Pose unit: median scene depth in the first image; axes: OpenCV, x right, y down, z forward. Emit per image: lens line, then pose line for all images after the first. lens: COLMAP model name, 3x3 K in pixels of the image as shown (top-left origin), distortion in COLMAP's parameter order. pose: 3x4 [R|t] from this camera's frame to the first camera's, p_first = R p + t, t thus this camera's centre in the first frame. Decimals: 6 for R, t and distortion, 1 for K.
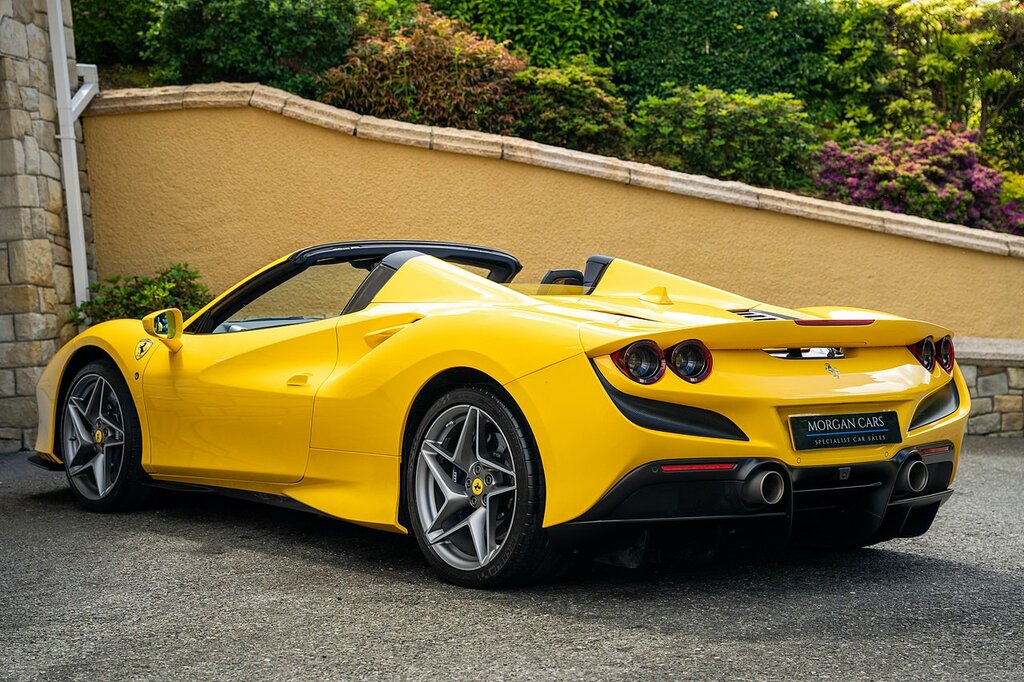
lens RADIAL K [[1893.8, 0, 512.5], [0, 1893.8, 342.6], [0, 0, 1]] dist [0.265955, 0.525114]
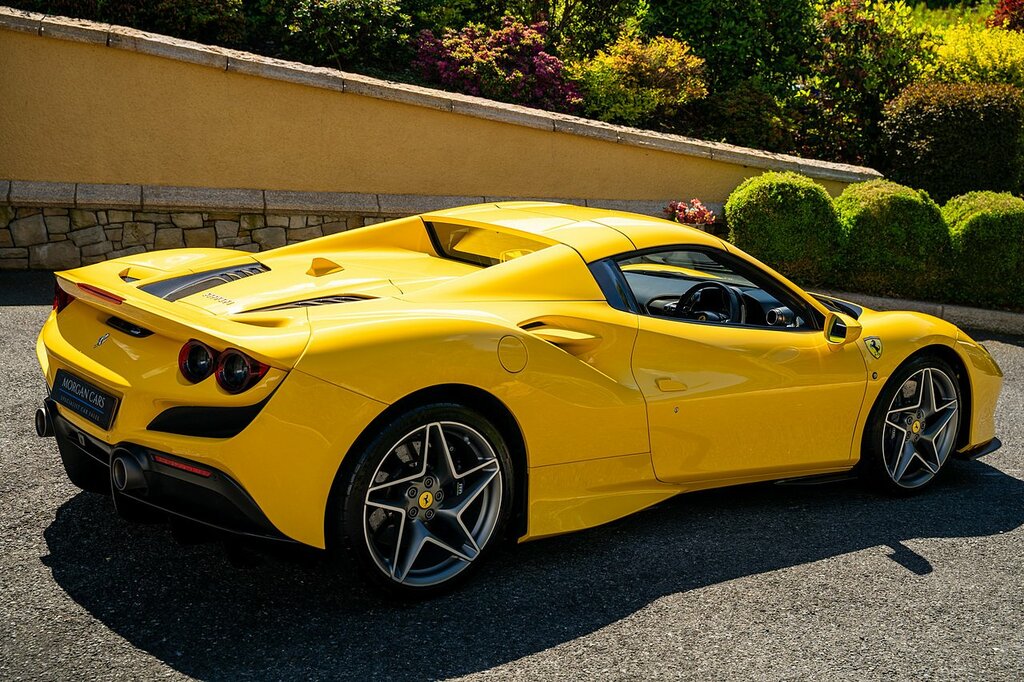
lens RADIAL K [[1324.8, 0, 515.7], [0, 1324.8, 340.7], [0, 0, 1]] dist [0.028507, 0.409578]
pose [[0.997597, -0.003216, 0.069206, 0.177948], [-0.008439, 0.985843, 0.167460, -0.056578], [-0.068765, -0.167642, 0.983447, 0.144125]]
